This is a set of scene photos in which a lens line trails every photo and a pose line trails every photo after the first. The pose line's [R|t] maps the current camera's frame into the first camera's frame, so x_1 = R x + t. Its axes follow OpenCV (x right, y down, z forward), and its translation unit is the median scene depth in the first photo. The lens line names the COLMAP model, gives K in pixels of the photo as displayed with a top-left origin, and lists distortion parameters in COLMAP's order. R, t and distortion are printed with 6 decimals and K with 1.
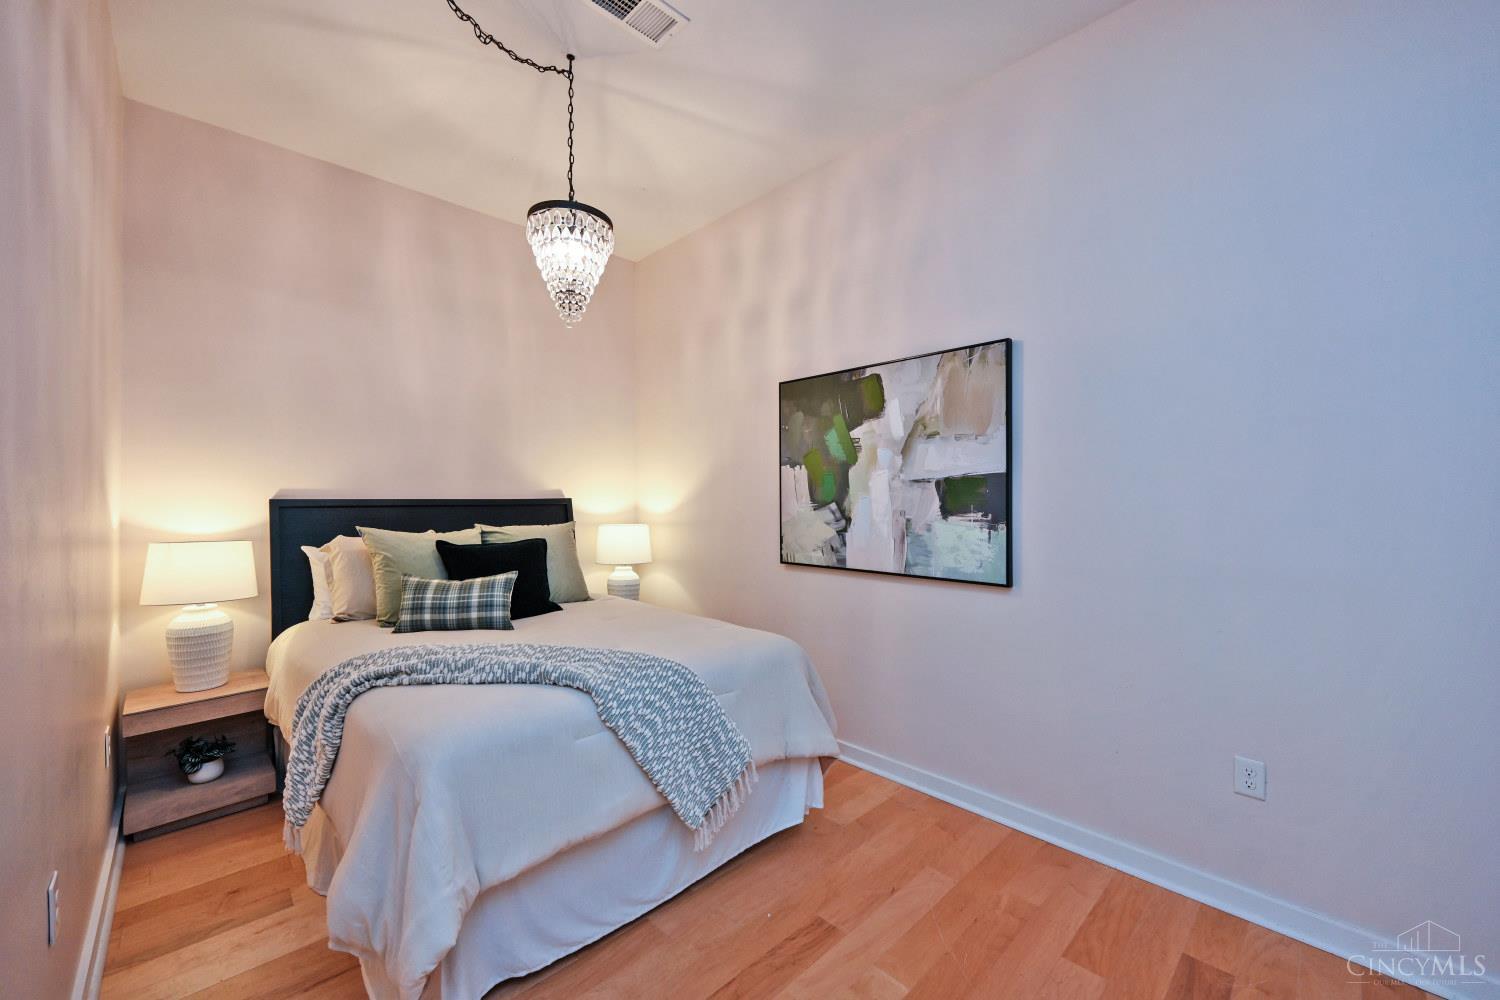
lens RADIAL K [[592.0, 0, 748.2], [0, 592.0, 500.4], [0, 0, 1]] dist [-0.001299, -0.000075]
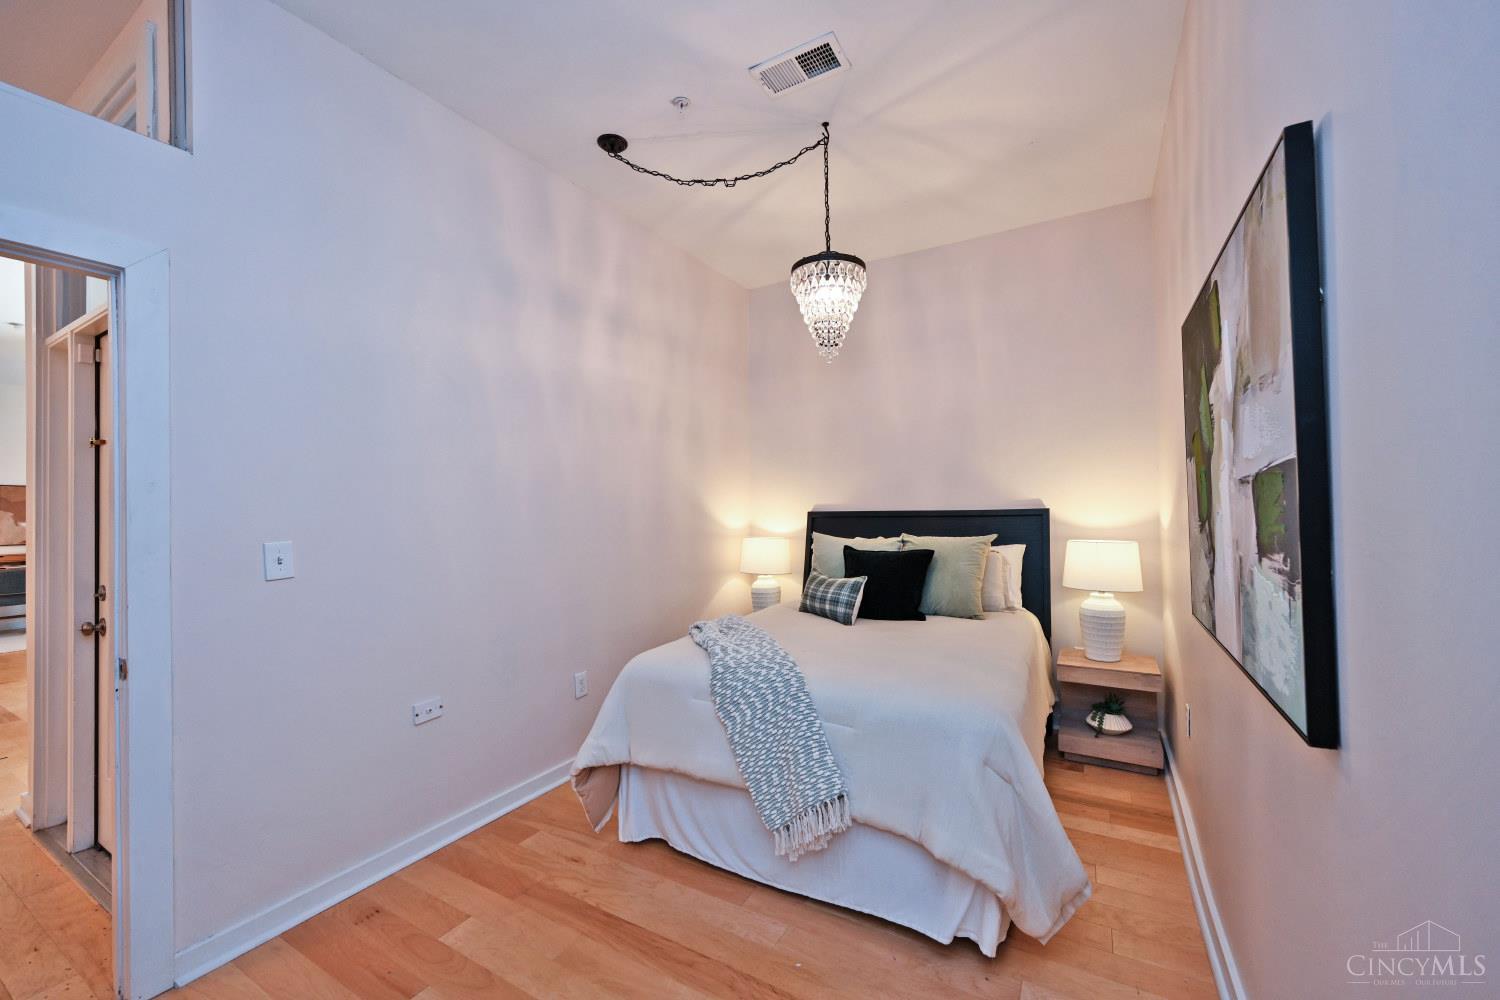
lens RADIAL K [[592.0, 0, 746.9], [0, 592.0, 501.4], [0, 0, 1]] dist [-0.001299, -0.000075]
pose [[0.273506, -0.013159, -0.961780, 0.666216], [0.012043, 0.999875, -0.010256, -0.016058], [0.961795, -0.008778, 0.273630, 0.486543]]
